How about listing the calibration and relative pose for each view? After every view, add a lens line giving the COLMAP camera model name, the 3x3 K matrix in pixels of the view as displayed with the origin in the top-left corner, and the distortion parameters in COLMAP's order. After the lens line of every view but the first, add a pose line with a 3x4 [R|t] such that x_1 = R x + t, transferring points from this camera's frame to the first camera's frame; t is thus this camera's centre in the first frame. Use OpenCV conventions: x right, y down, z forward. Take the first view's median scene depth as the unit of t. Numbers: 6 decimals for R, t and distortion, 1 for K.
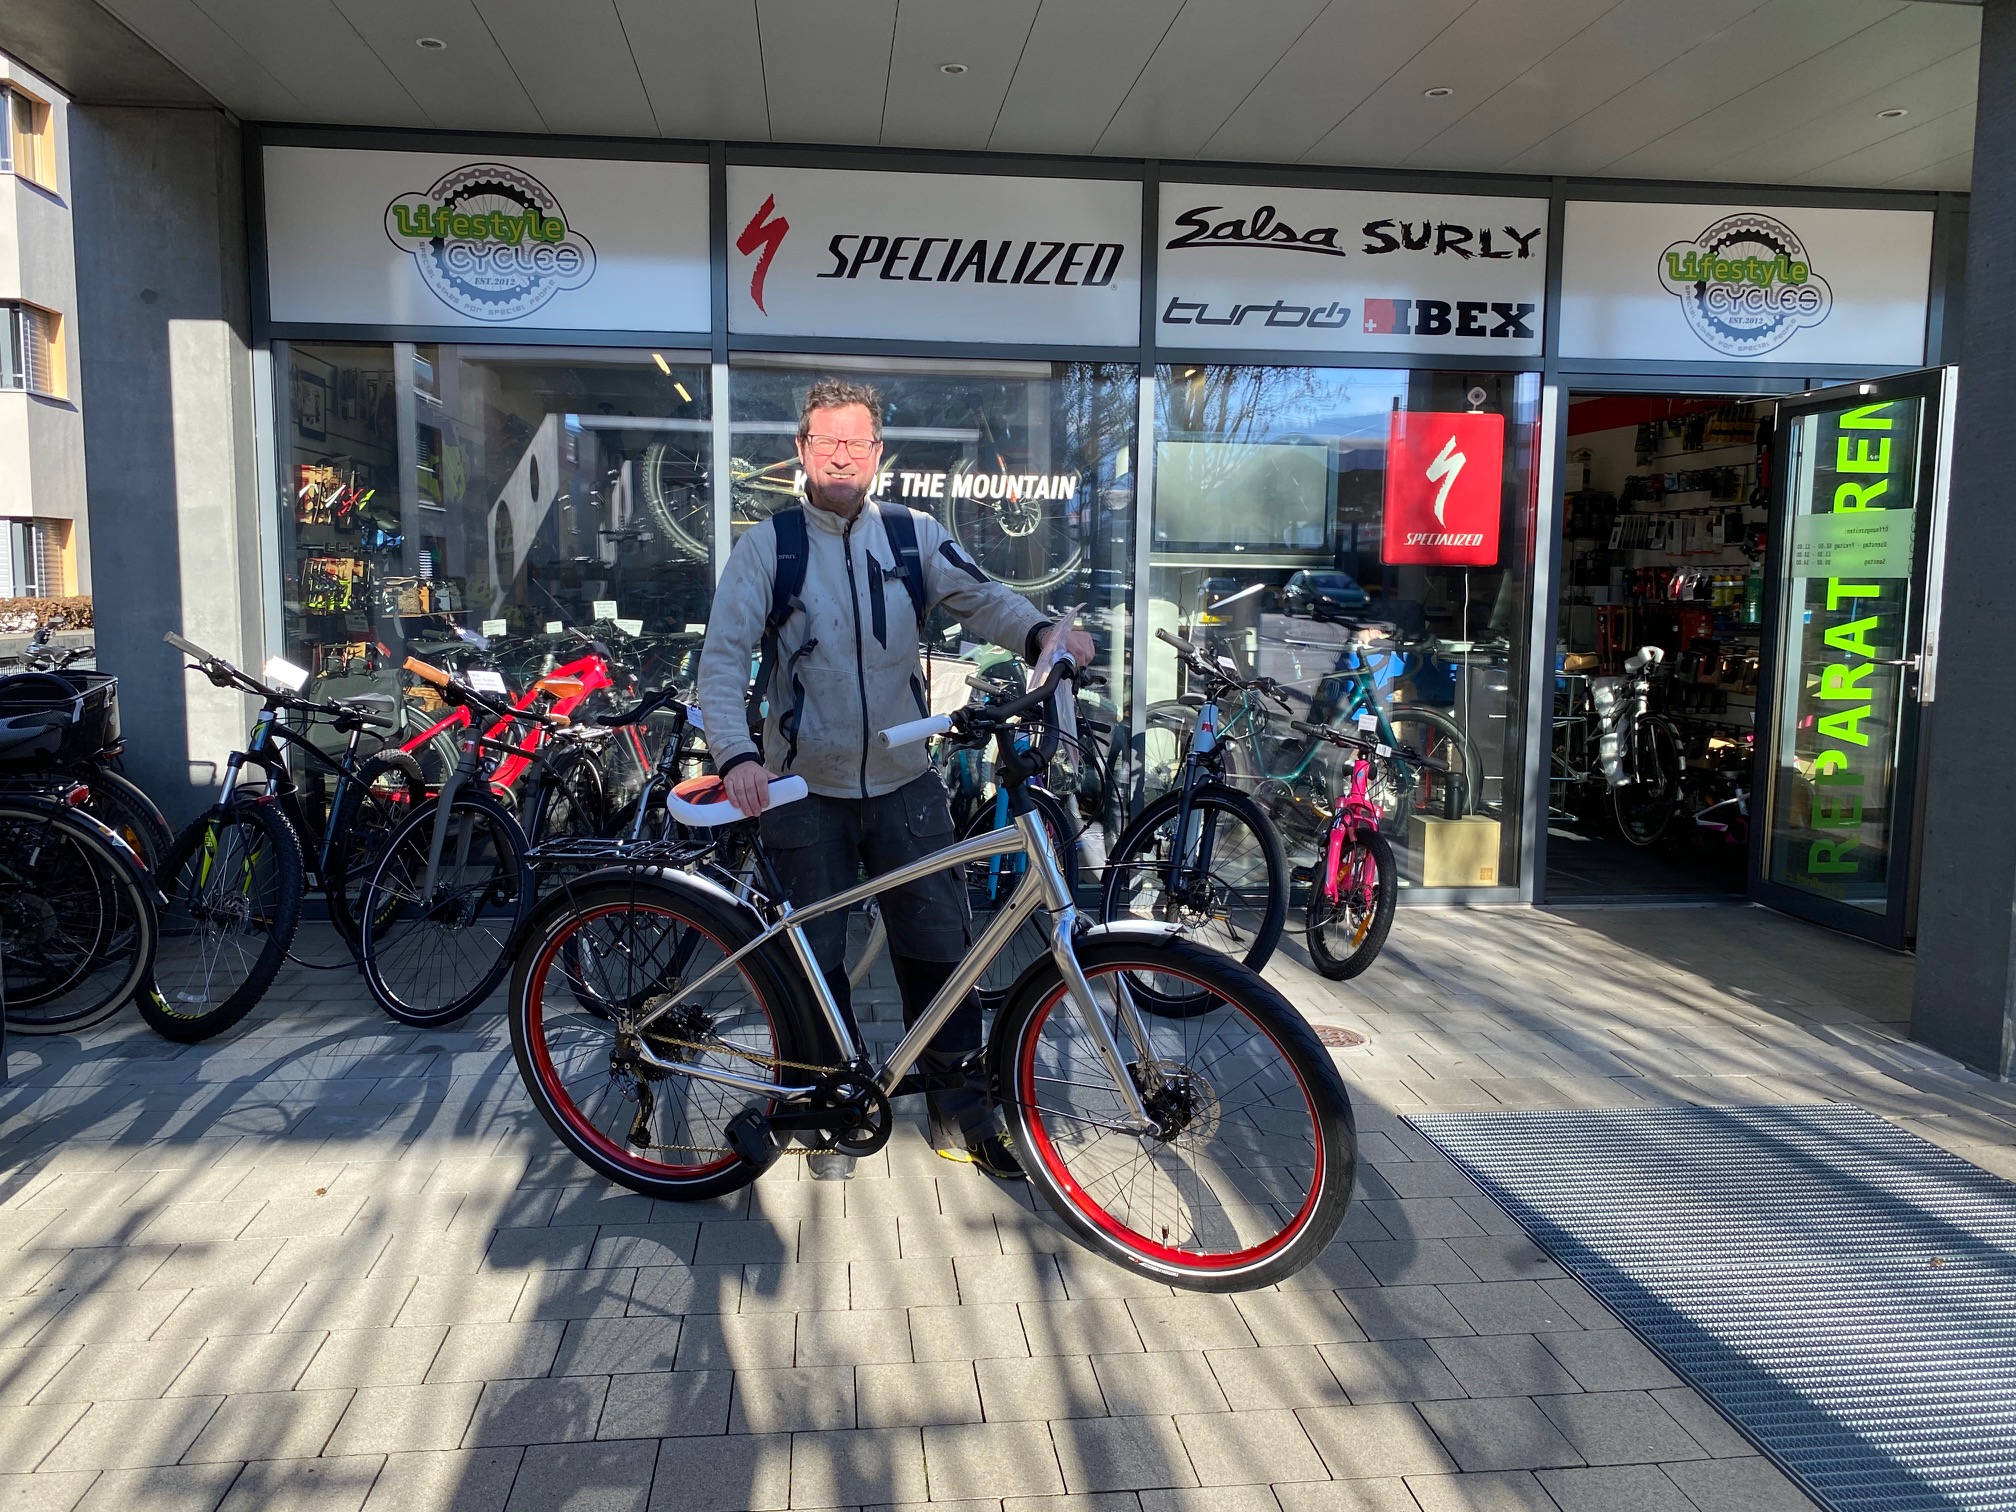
lens RADIAL K [[1572.5, 0, 997.4], [0, 1572.5, 767.1], [0, 0, 1]] dist [0.006478, -0.001478]
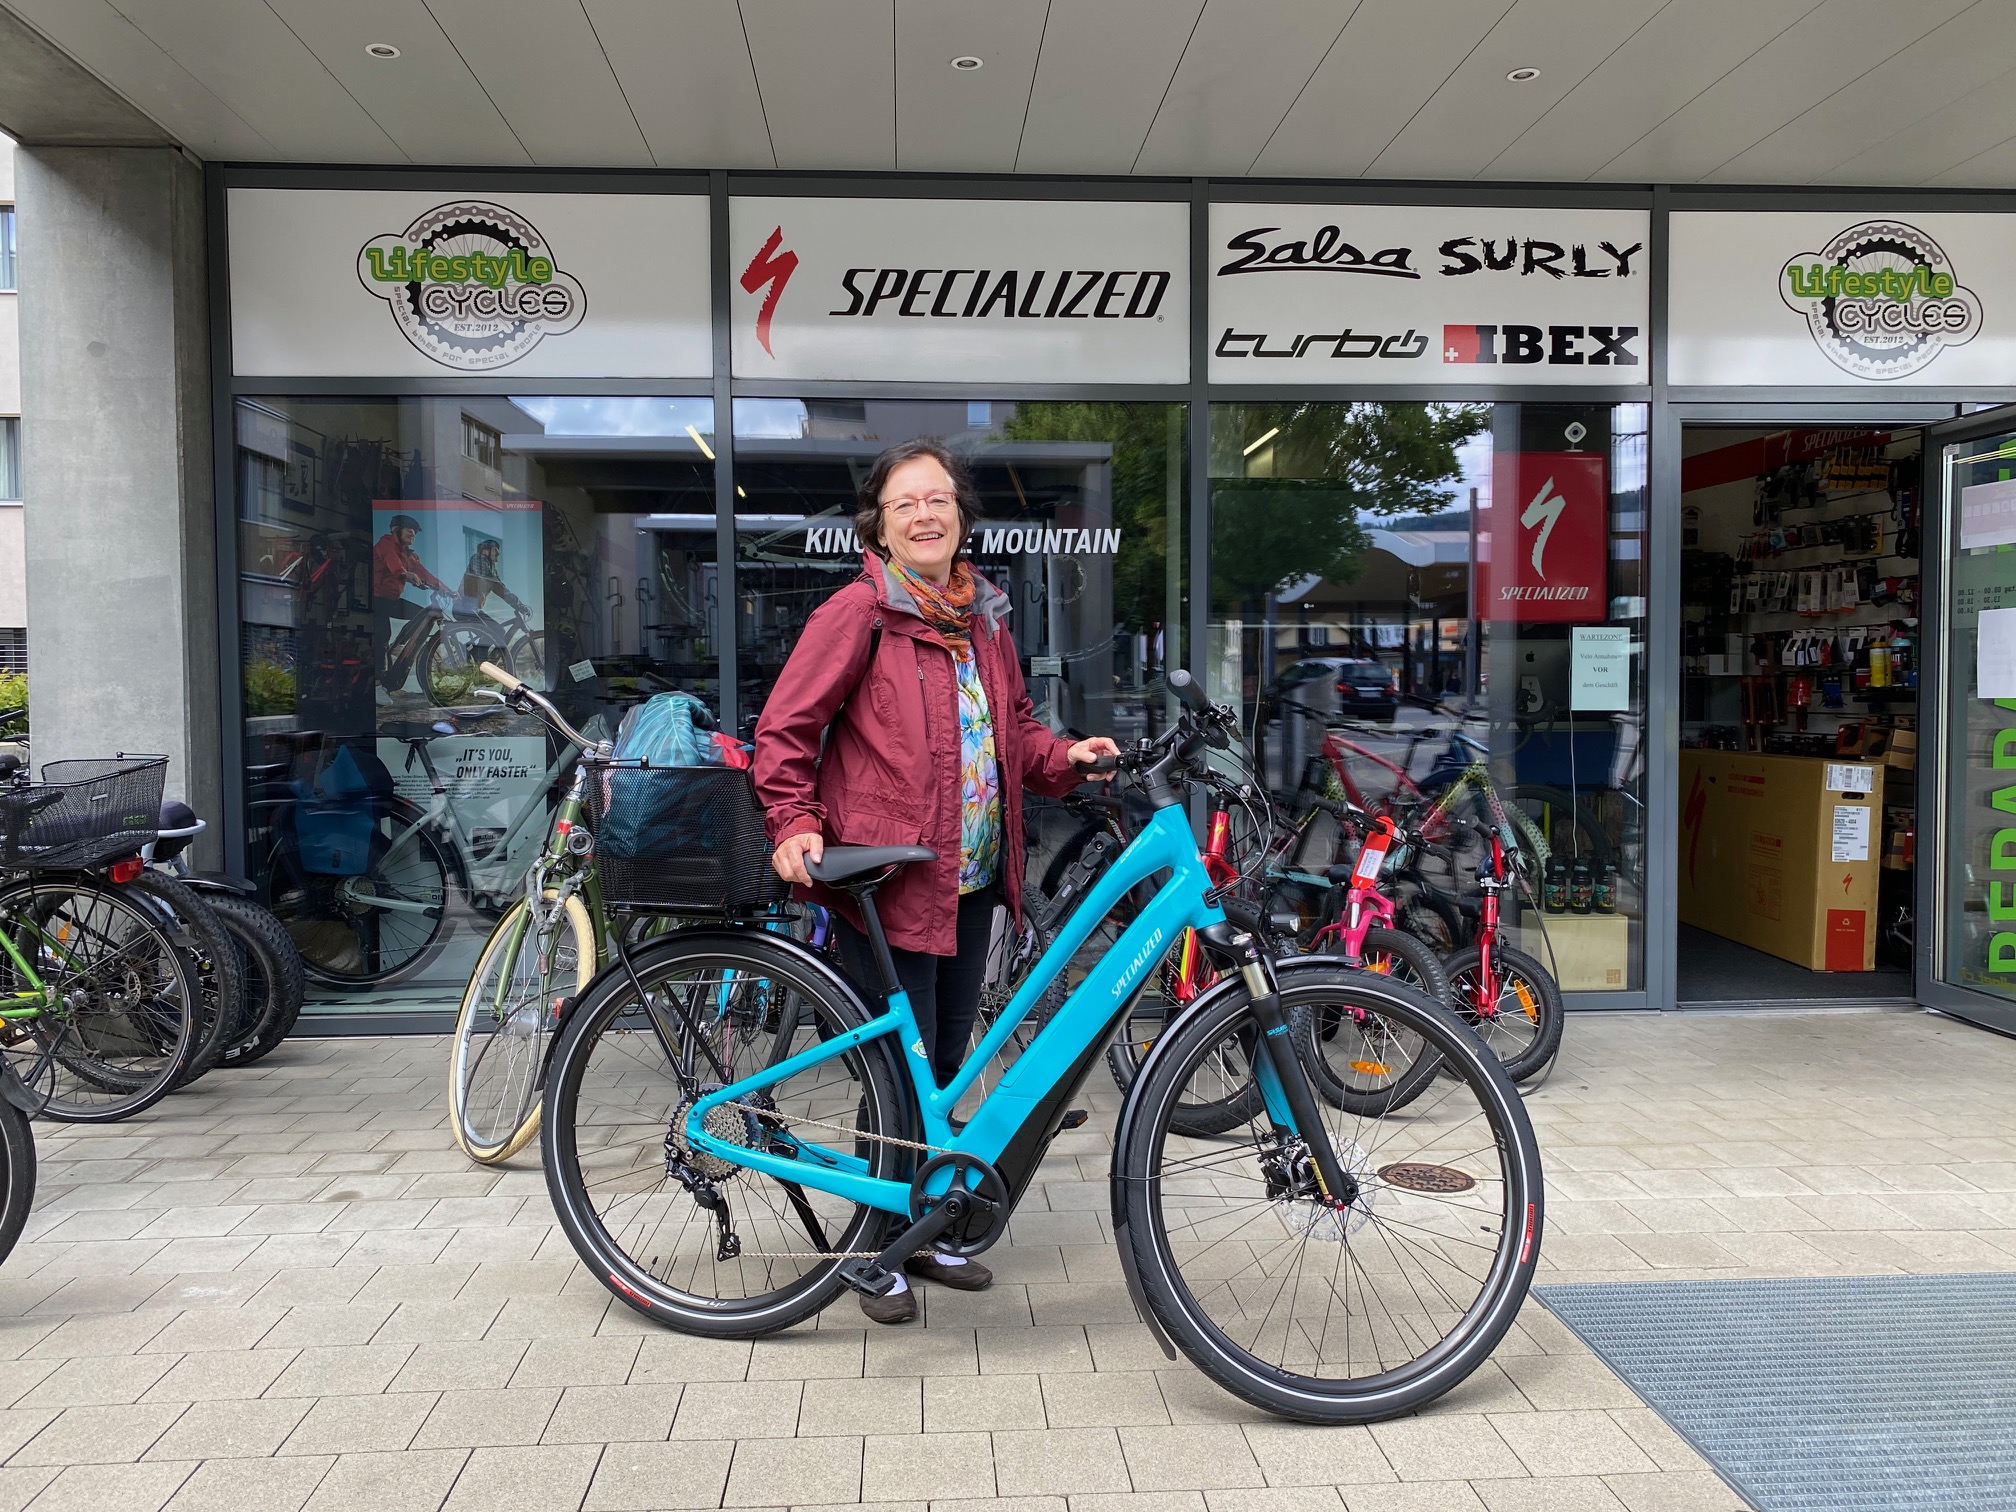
lens RADIAL K [[1573.3, 0, 1004.0], [0, 1573.3, 753.3], [0, 0, 1]] dist [0.006895, 0.000766]
pose [[0.998812, -0.013921, -0.046693, 0.023412], [0.010370, 0.997097, -0.075435, 0.008233], [0.047608, 0.074861, 0.996057, 0.120045]]
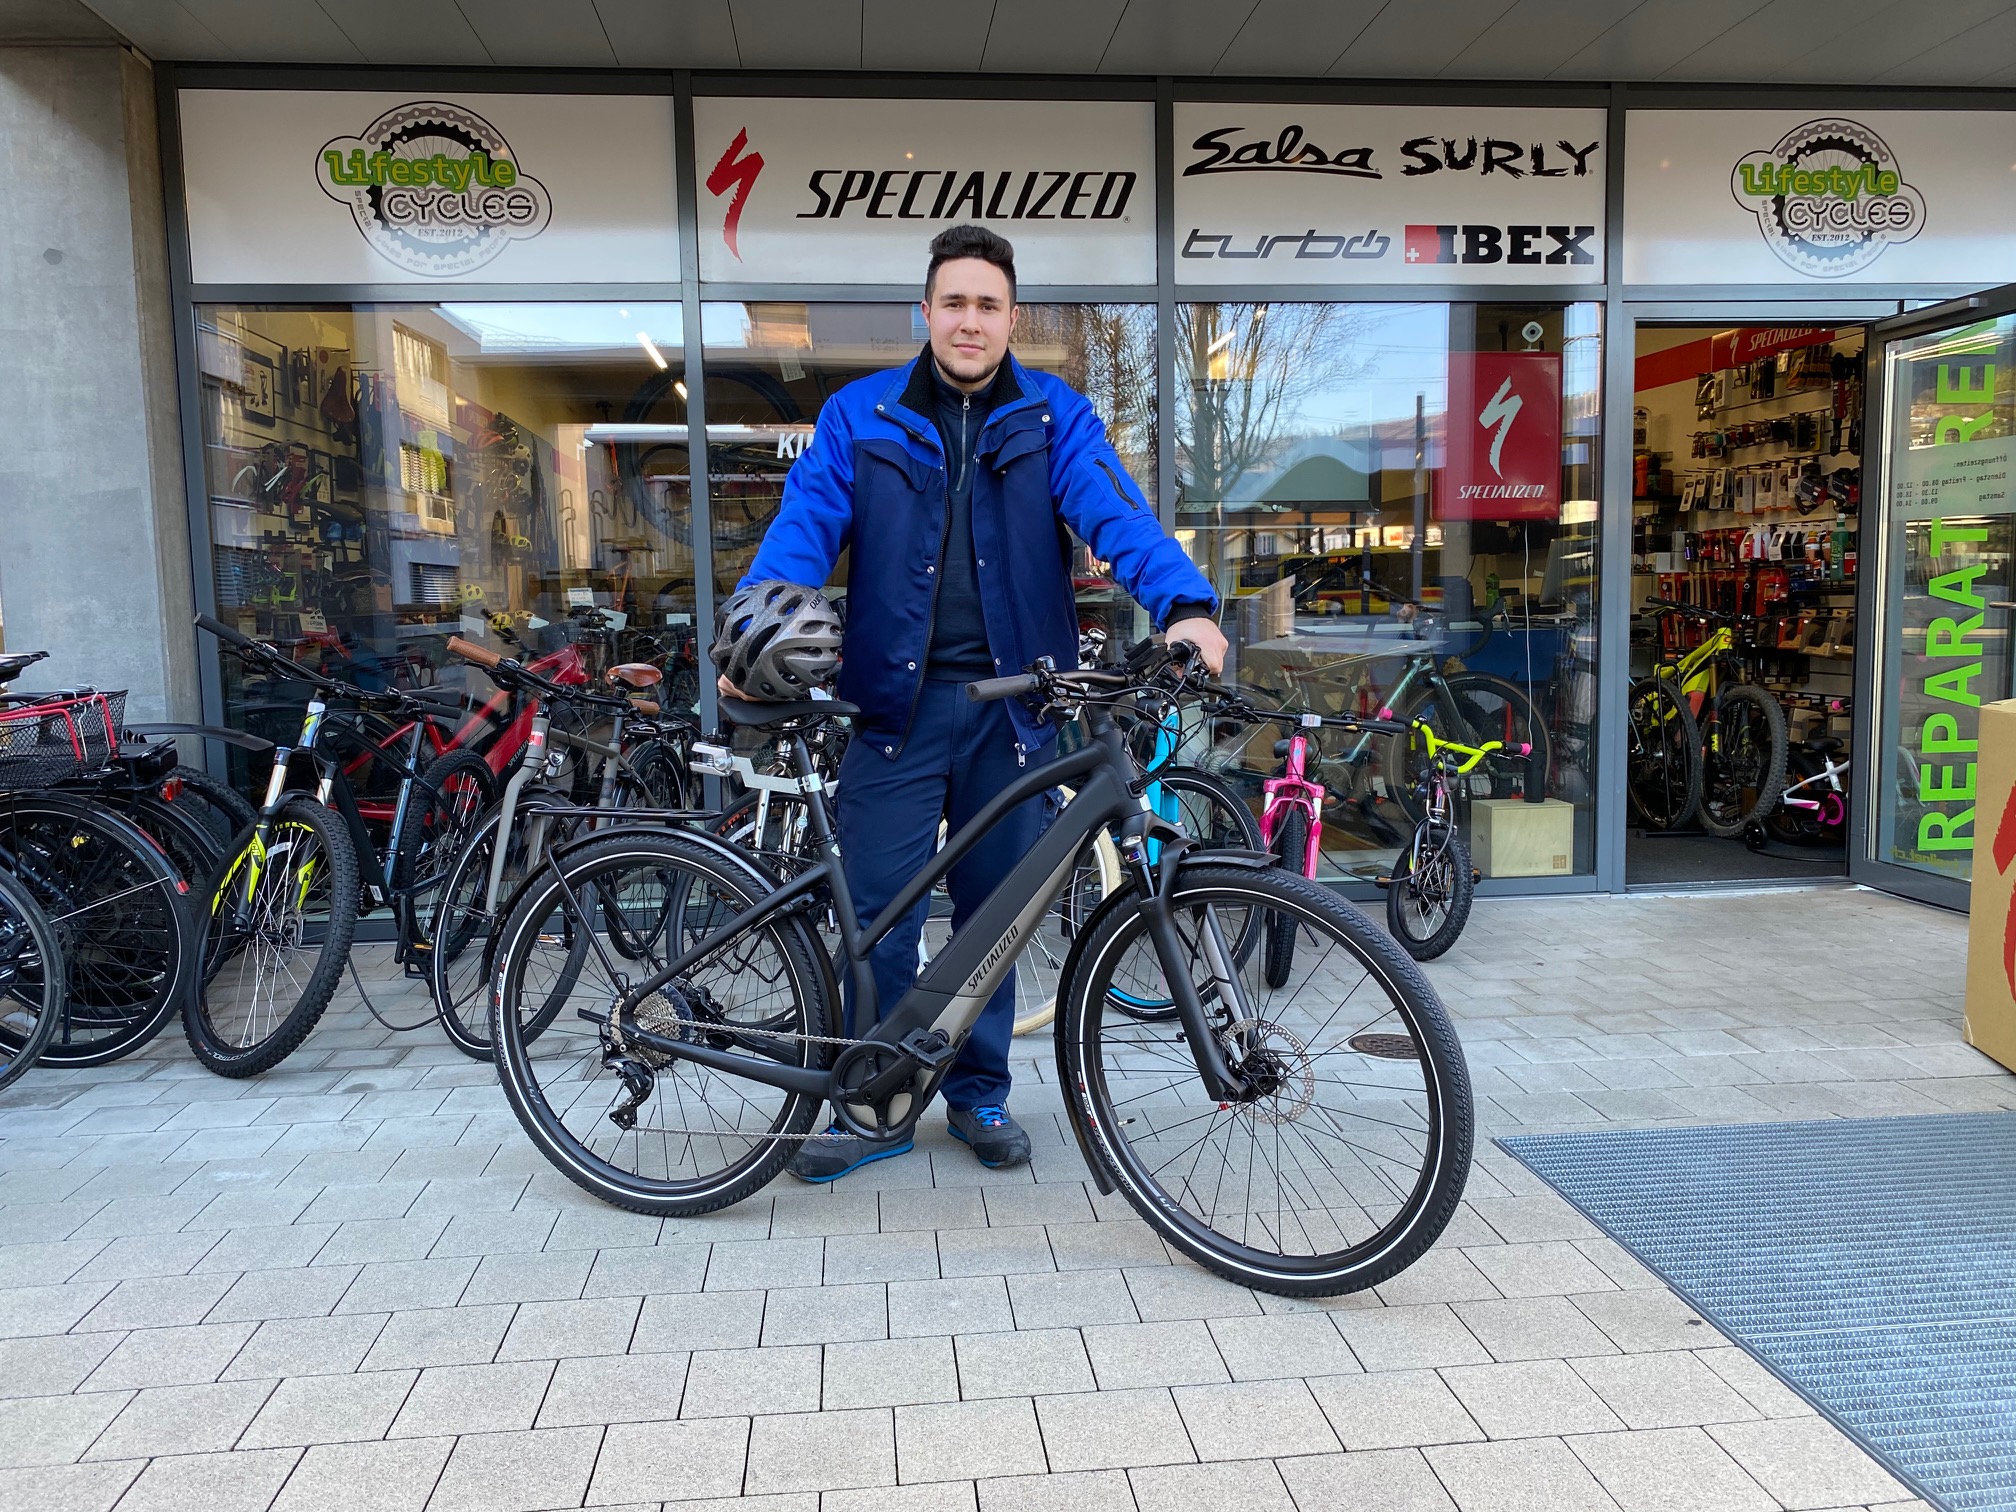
lens RADIAL K [[1575.6, 0, 1007.3], [0, 1575.6, 763.5], [0, 0, 1]] dist [-0.002844, 0.015212]
pose [[0.999528, -0.027923, -0.012838, 0.008734], [0.027744, 0.999518, -0.013952, 0.016586], [0.013221, 0.013589, 0.999820, 0.099792]]
